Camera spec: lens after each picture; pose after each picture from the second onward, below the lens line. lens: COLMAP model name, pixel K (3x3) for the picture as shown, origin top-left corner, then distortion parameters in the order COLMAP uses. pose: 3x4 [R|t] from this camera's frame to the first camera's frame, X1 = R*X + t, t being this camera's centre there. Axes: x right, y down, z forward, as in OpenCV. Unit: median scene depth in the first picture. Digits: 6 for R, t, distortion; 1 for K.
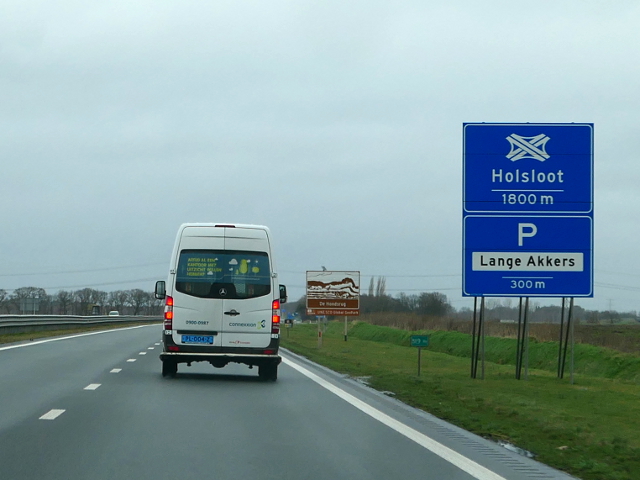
lens RADIAL K [[934.3, 0, 320.0], [0, 934.3, 240.0], [0, 0, 1]] dist [0.169216, -0.012589]
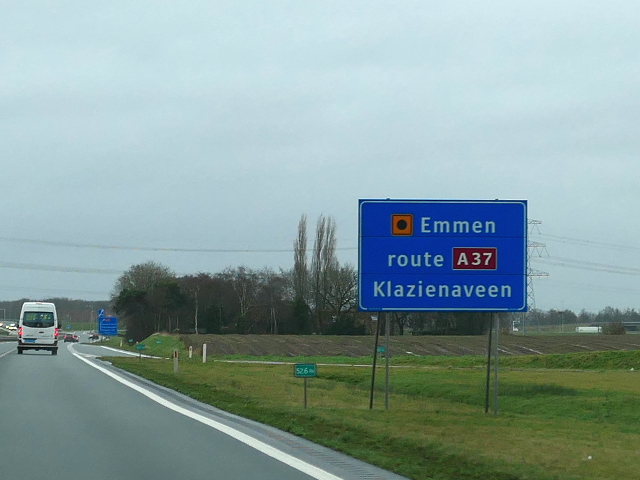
lens RADIAL K [[934.3, 0, 320.0], [0, 934.3, 240.0], [0, 0, 1]] dist [0.169216, -0.012589]
pose [[0.999723, -0.000897, 0.023525, 0.733940], [0.002599, 0.997368, -0.072456, 0.004722], [-0.023398, 0.072497, 0.997094, -2.104331]]
